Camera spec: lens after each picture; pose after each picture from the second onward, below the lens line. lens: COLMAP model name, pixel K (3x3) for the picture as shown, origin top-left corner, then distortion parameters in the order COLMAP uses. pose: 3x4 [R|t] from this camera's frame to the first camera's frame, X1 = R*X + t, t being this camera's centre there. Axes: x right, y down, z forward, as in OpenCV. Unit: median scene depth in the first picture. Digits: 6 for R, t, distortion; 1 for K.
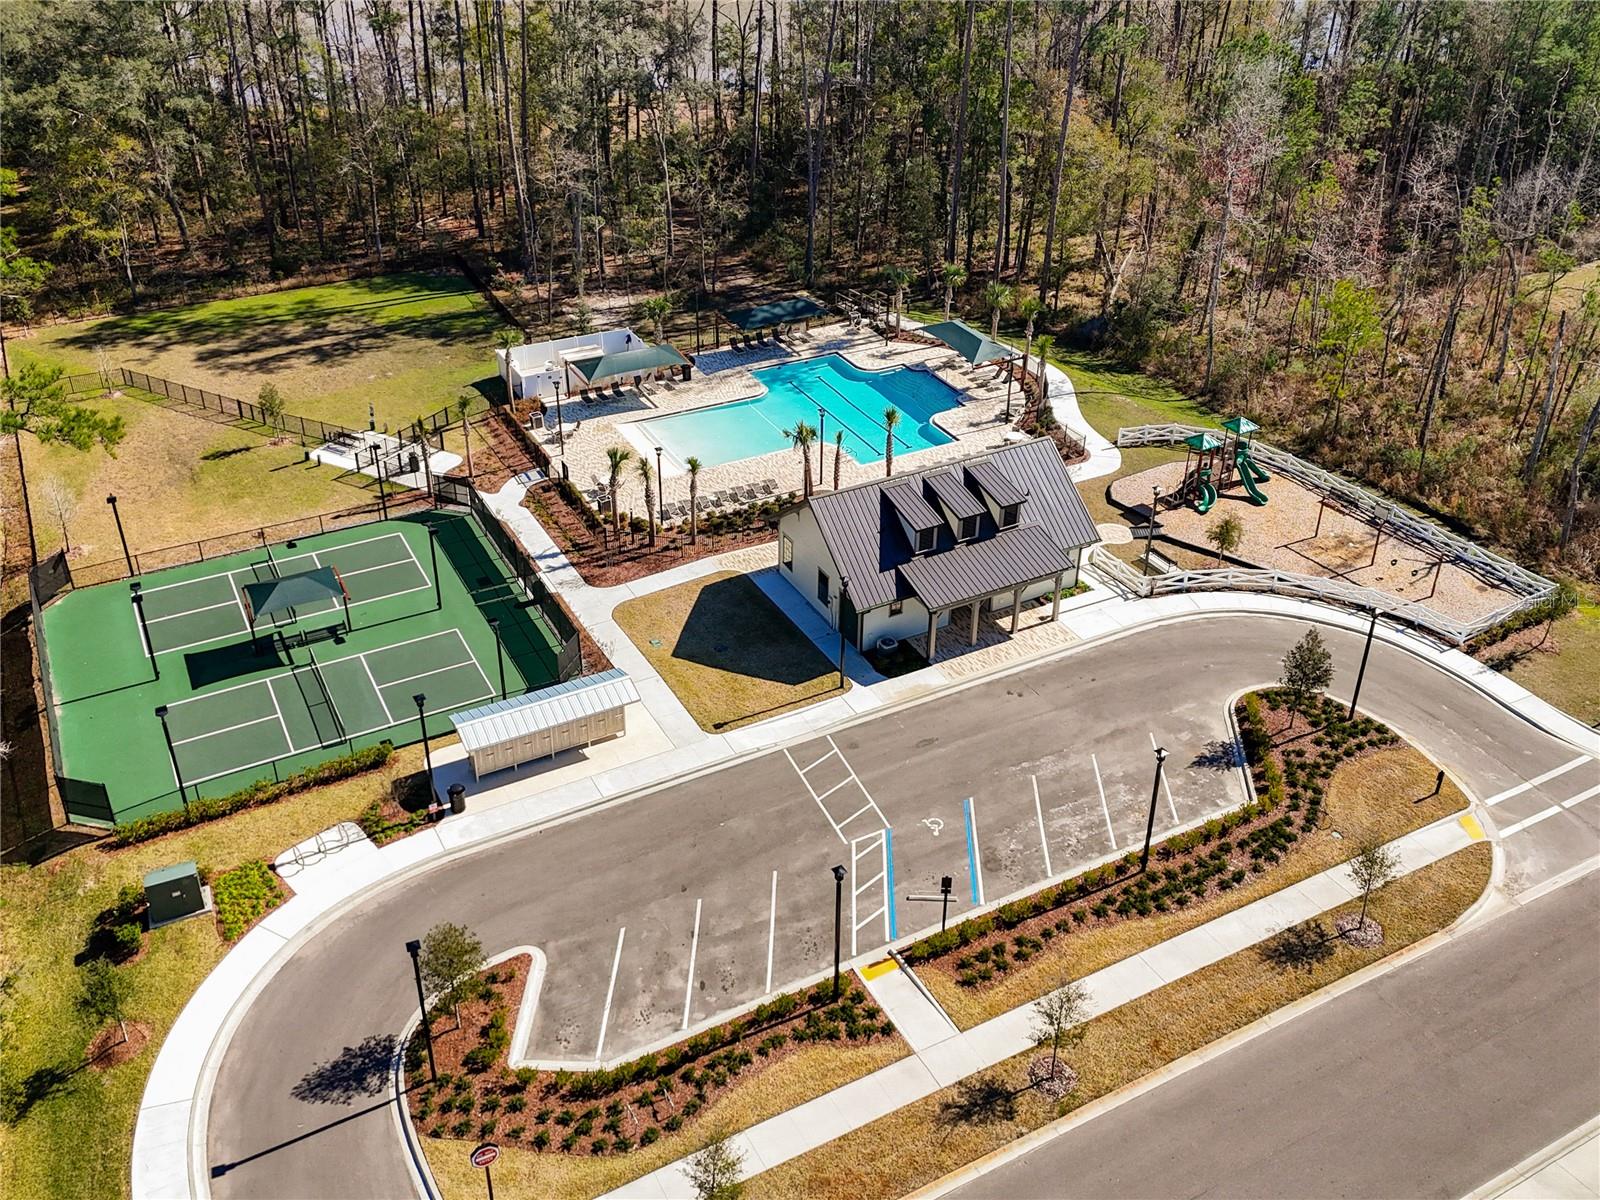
lens RADIAL K [[1375.9, 0, 806.0], [0, 1375.9, 541.4], [0, 0, 1]] dist [0.103841, -0.145538]
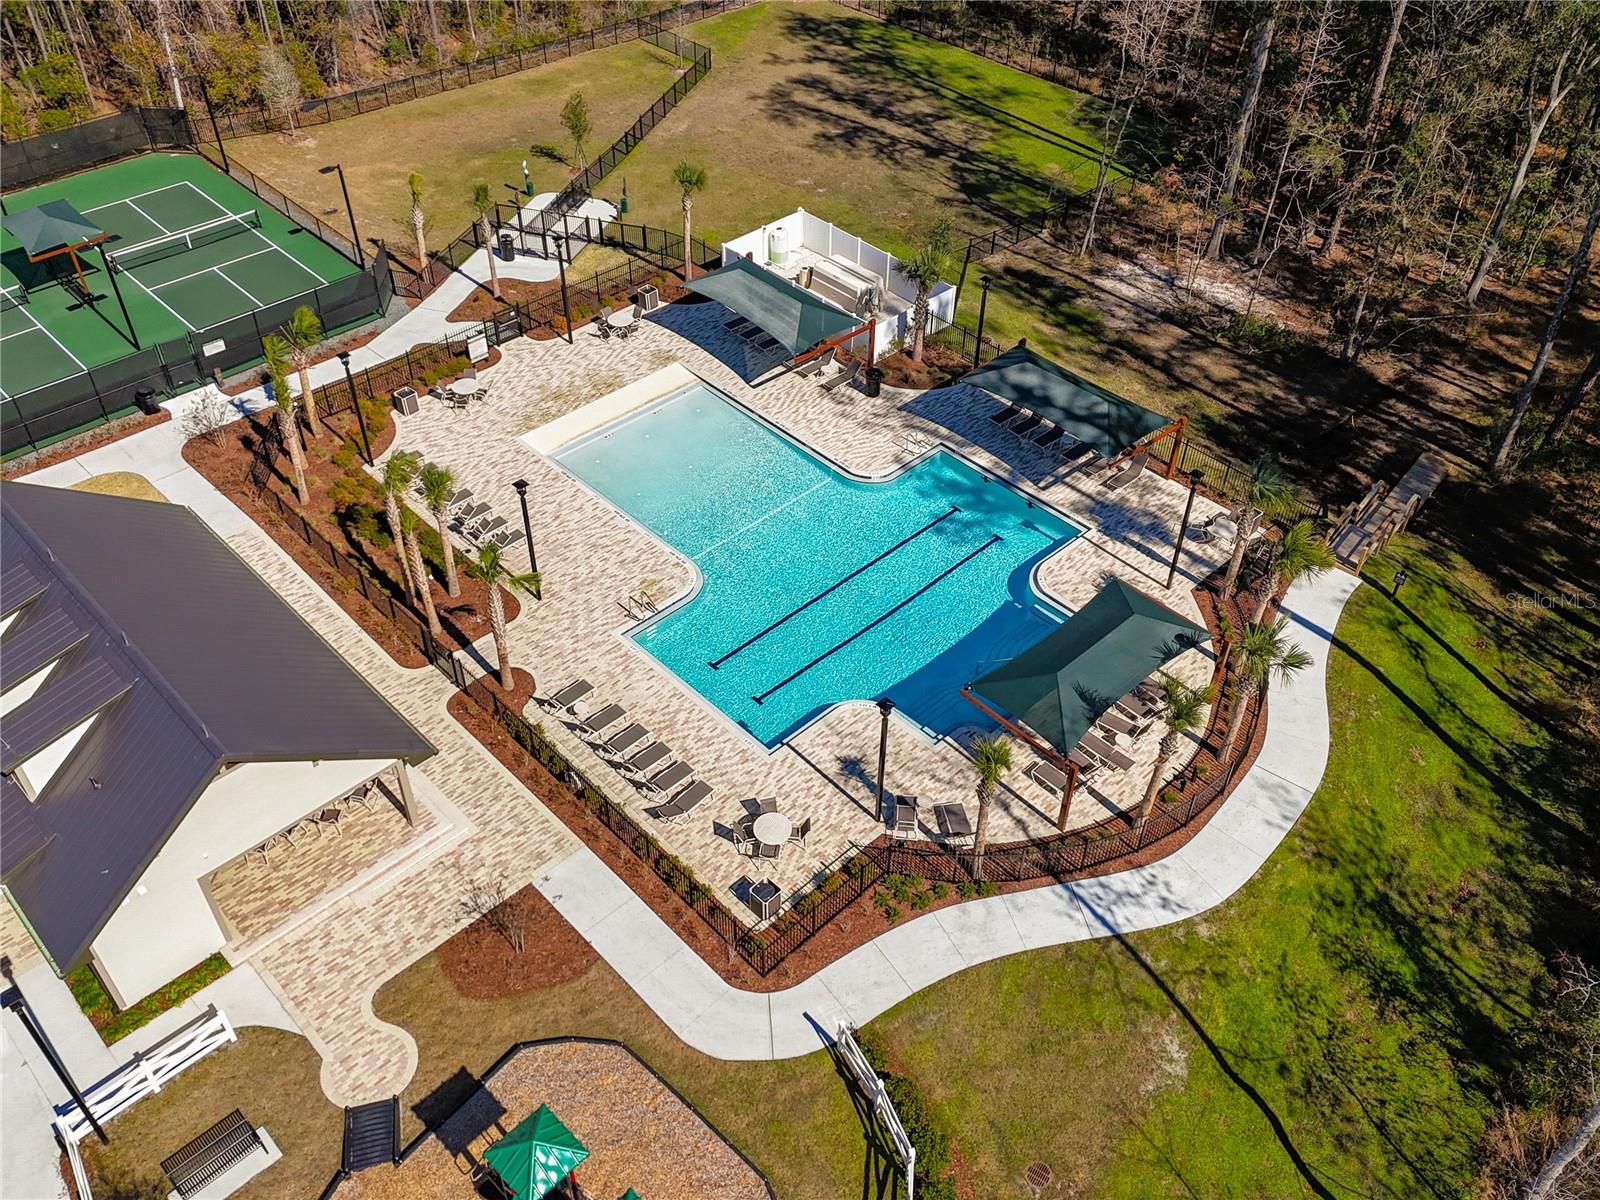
lens RADIAL K [[1370.4, 0, 800.0], [0, 1370.4, 600.0], [0, 0, 1]] dist [0.085931, -0.119415]
pose [[0.265929, 0.642110, -0.719011, 0.437286], [-0.502959, 0.728720, 0.464758, -0.351357], [0.822383, 0.238040, 0.516743, 0.778788]]
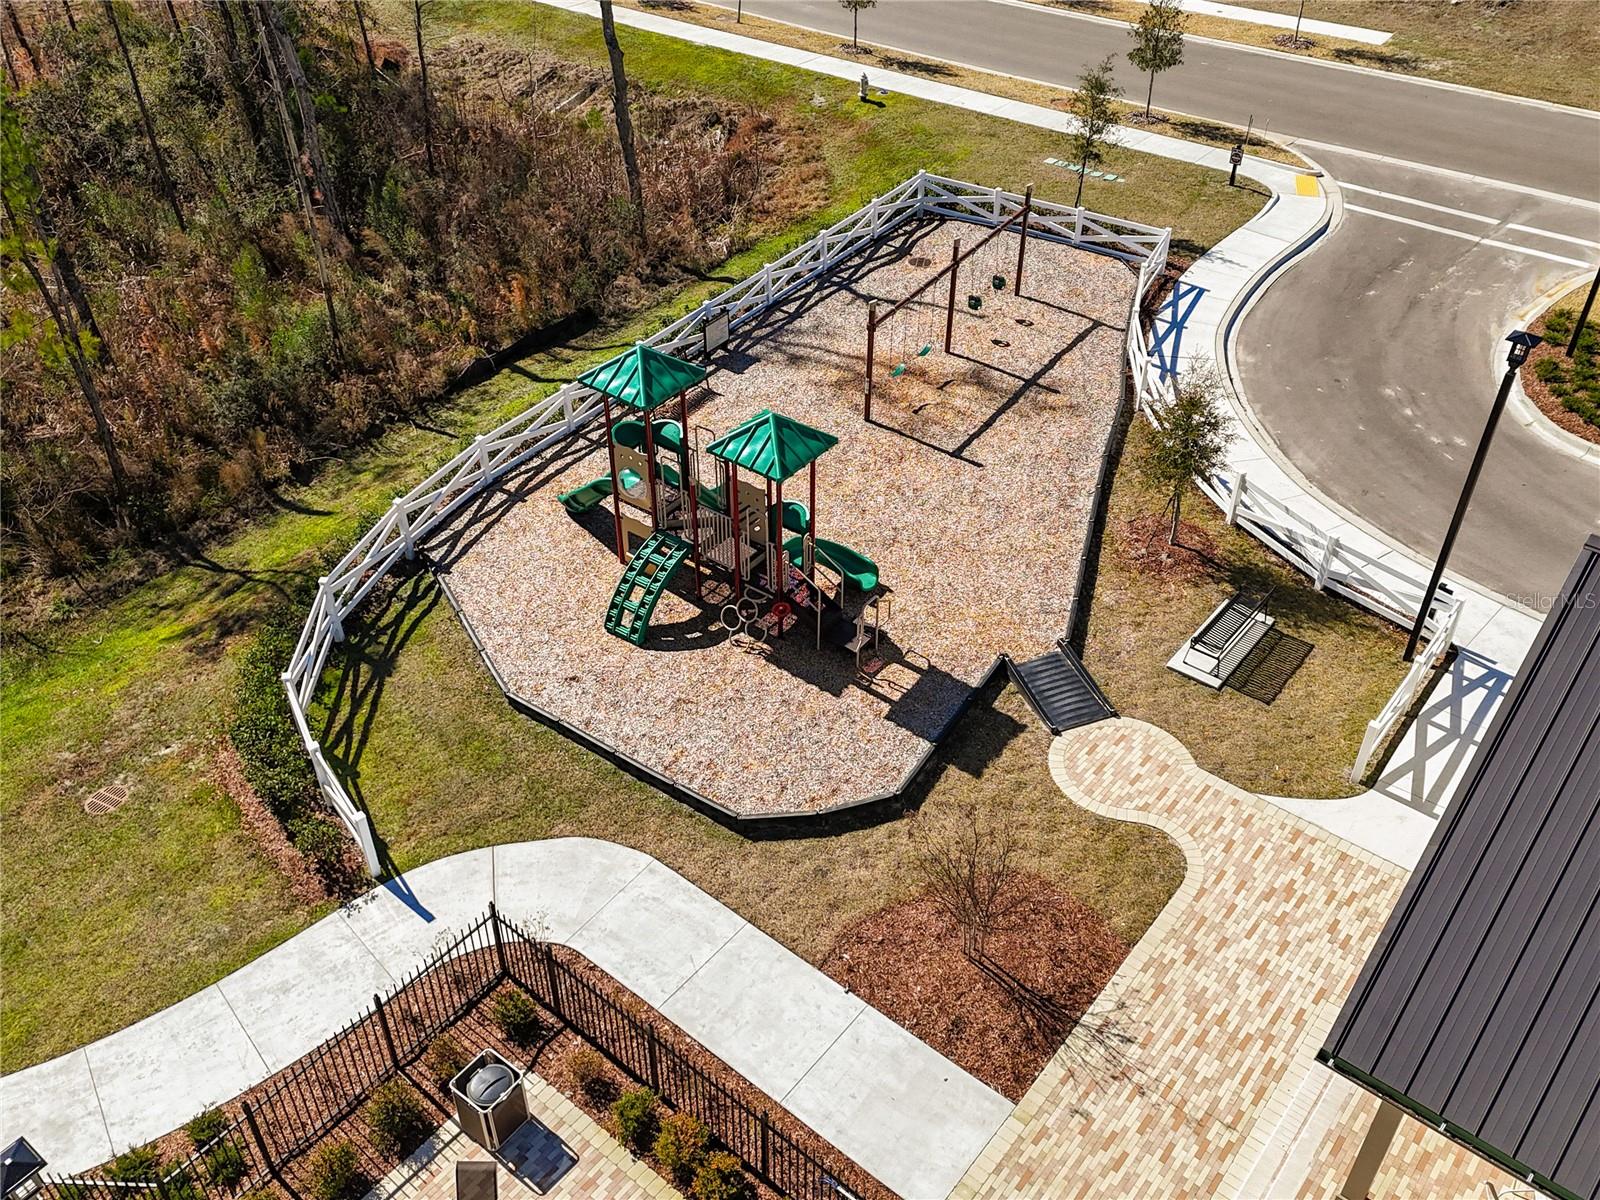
lens RADIAL K [[1370.4, 0, 800.0], [0, 1370.4, 600.0], [0, 0, 1]] dist [0.085931, -0.119415]
pose [[-0.382242, -0.580407, 0.719040, 0.057983], [0.464768, 0.551789, 0.692473, -0.229618], [-0.798675, 0.598880, 0.058838, 0.929376]]
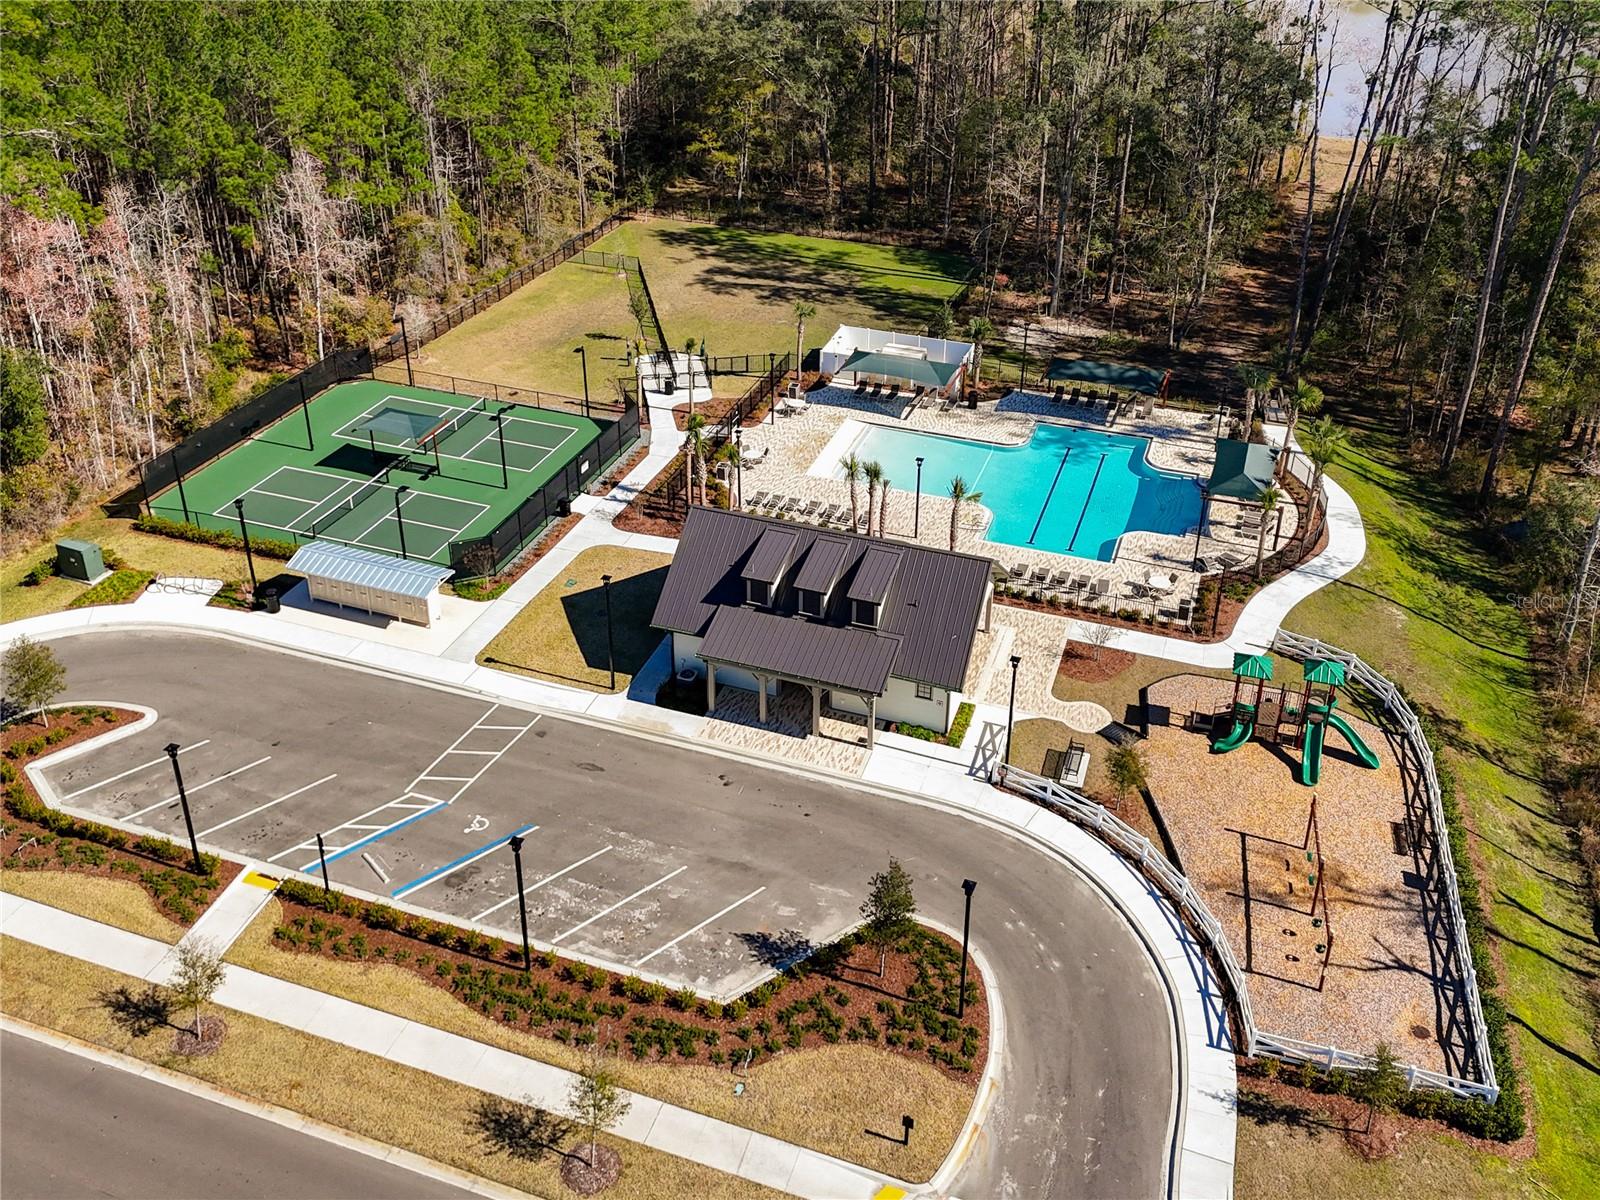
lens RADIAL K [[1375.9, 0, 806.0], [0, 1375.9, 541.4], [0, 0, 1]] dist [0.103841, -0.145538]
pose [[0.675242, 0.374387, -0.635518, 0.532454], [-0.382666, 0.914395, 0.132089, -0.129666], [0.630567, 0.153999, 0.760703, 0.251778]]
